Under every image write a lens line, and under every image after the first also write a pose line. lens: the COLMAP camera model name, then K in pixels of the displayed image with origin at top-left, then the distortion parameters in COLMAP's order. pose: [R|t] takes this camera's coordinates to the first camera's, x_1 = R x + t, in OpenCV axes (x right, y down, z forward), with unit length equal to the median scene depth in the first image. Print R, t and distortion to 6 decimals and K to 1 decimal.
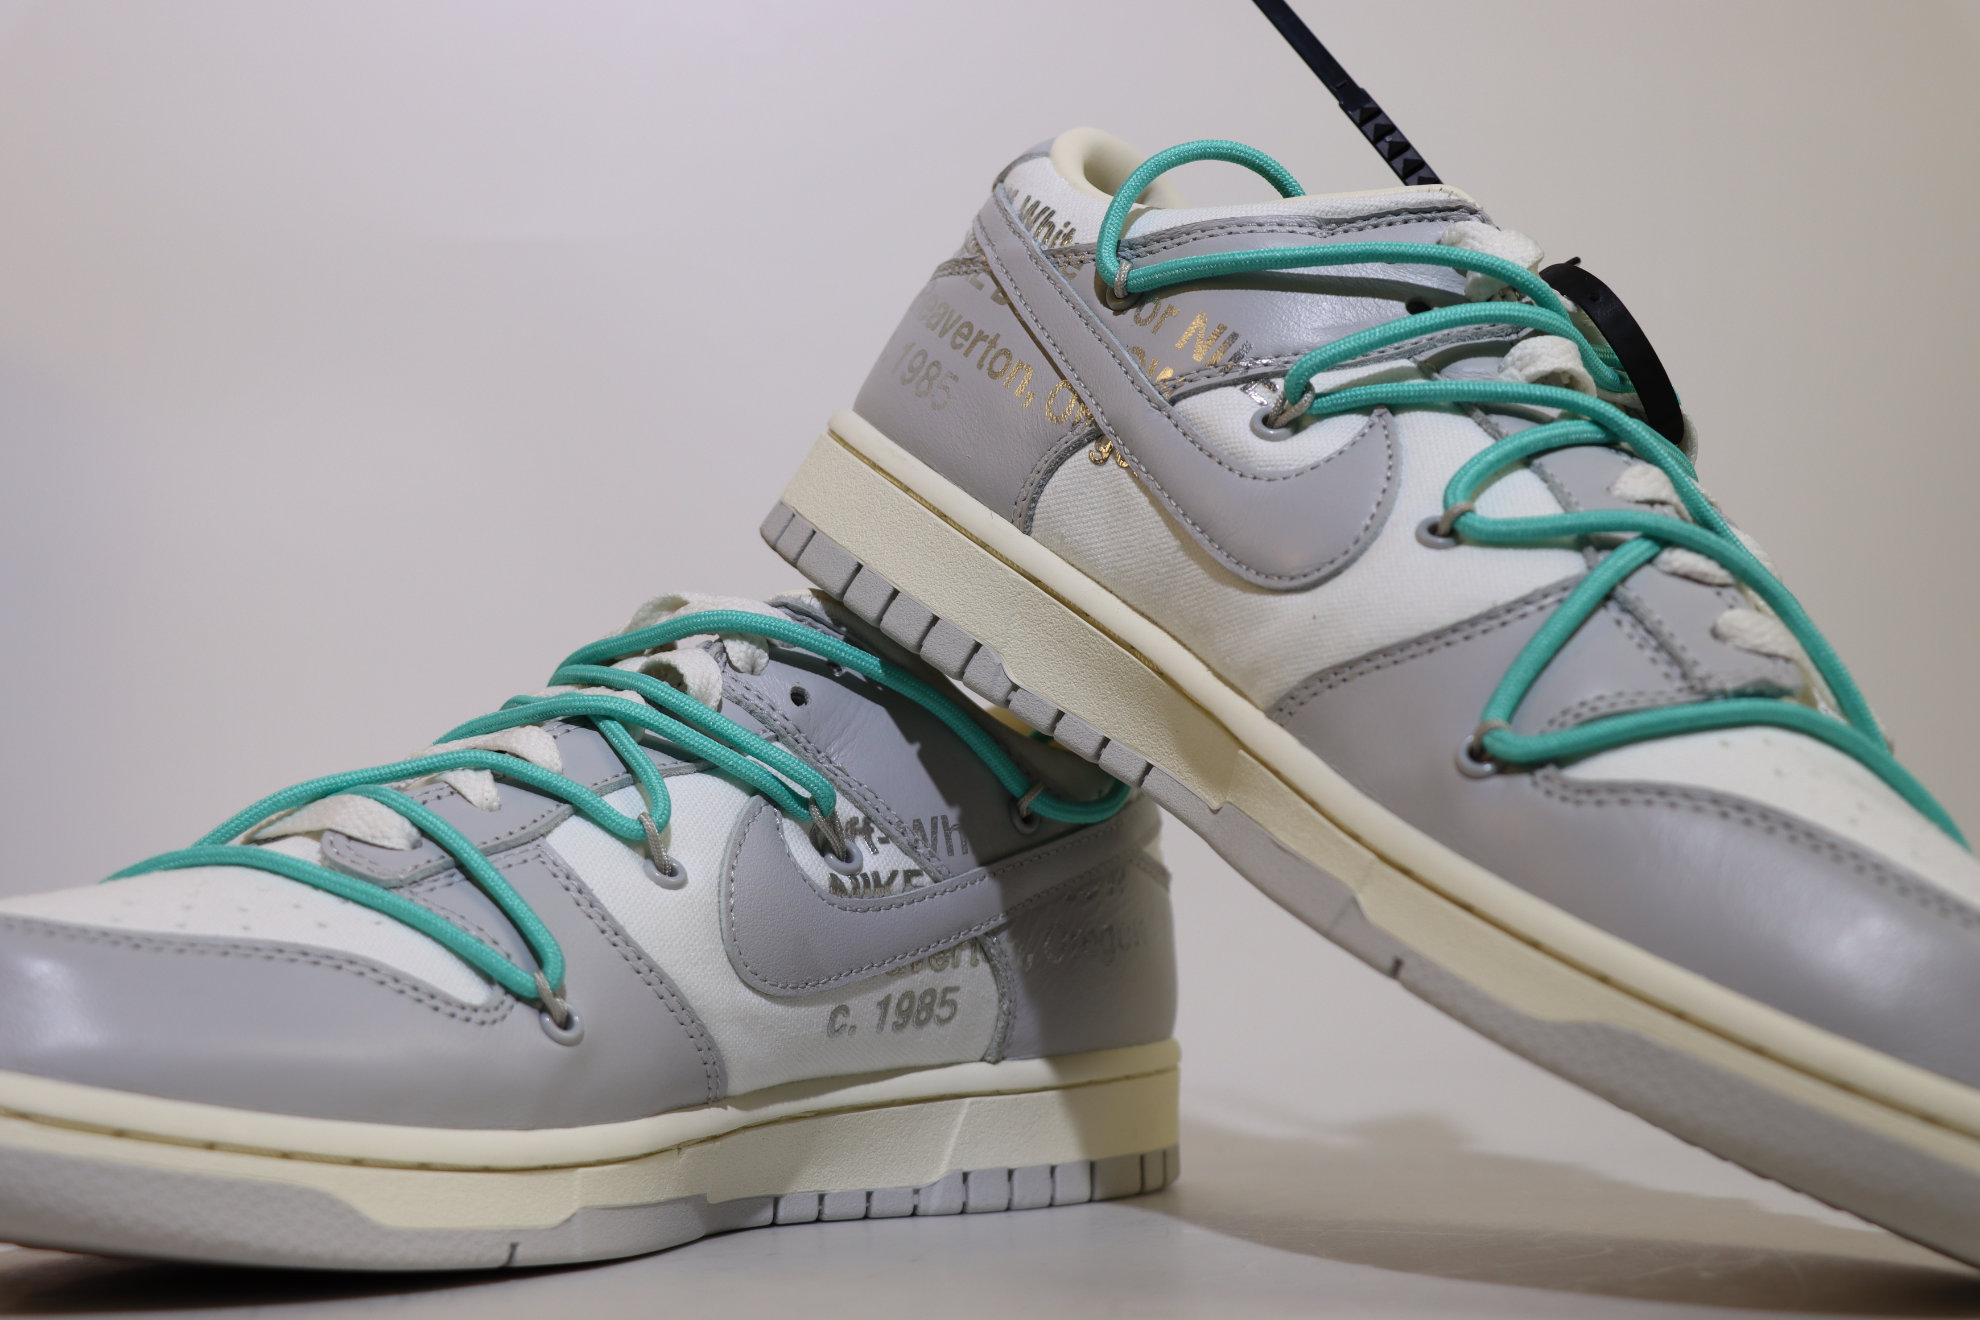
lens RADIAL K [[3159.2, 0, 990.0], [0, 3159.2, 660.0], [0, 0, 1]] dist [0.000023, 0.003438]
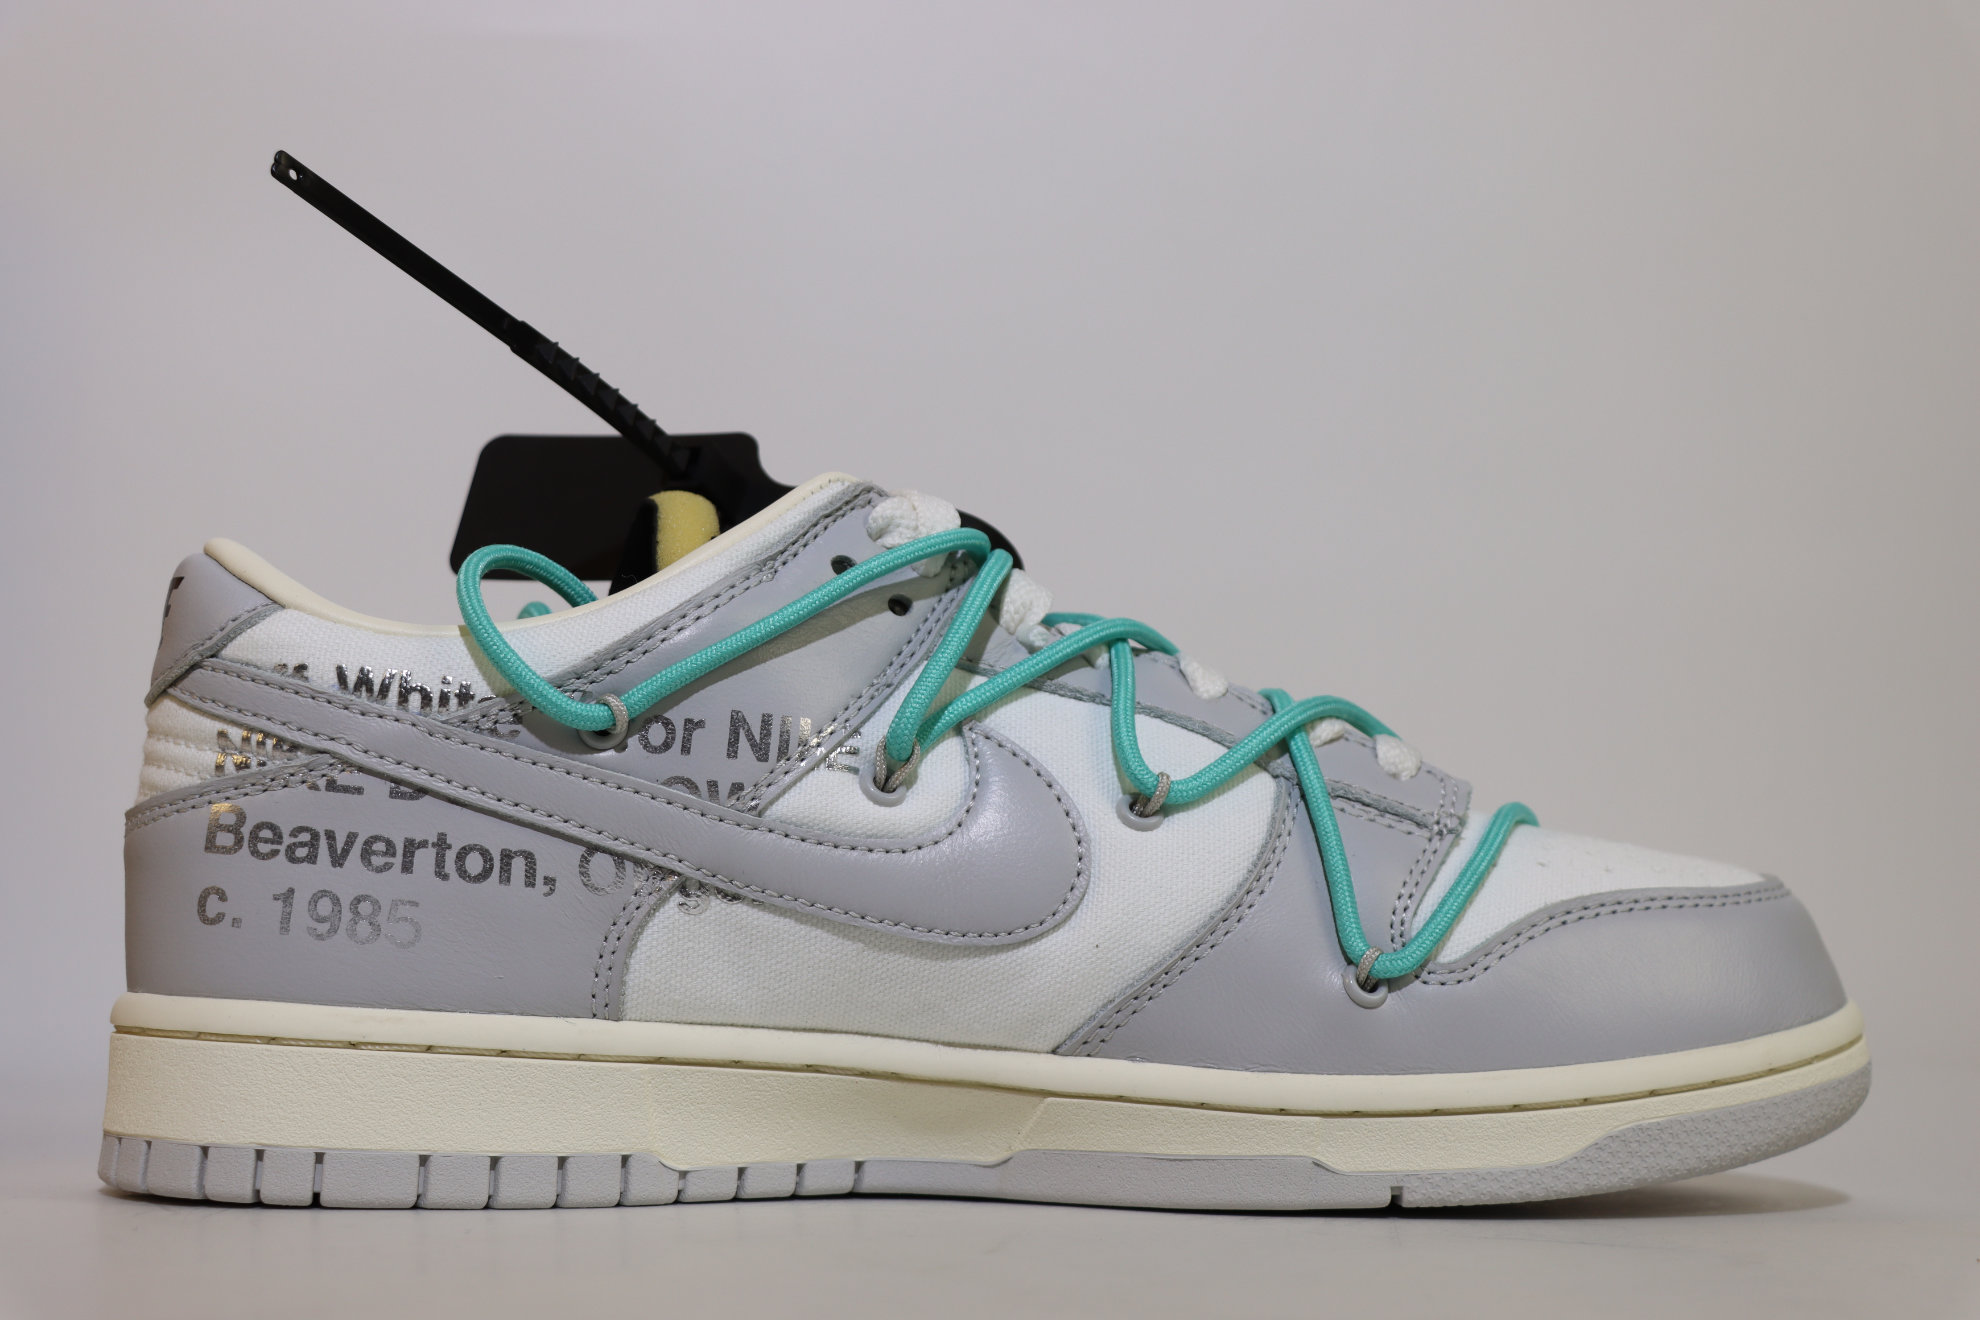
lens RADIAL K [[3159.2, 0, 990.0], [0, 3159.2, 660.0], [0, 0, 1]] dist [0.000023, 0.003438]
pose [[0.466886, -0.454416, 0.758633, -0.601076], [0.305150, 0.887968, 0.344088, -0.427886], [-0.830001, 0.070847, 0.553245, 0.451632]]
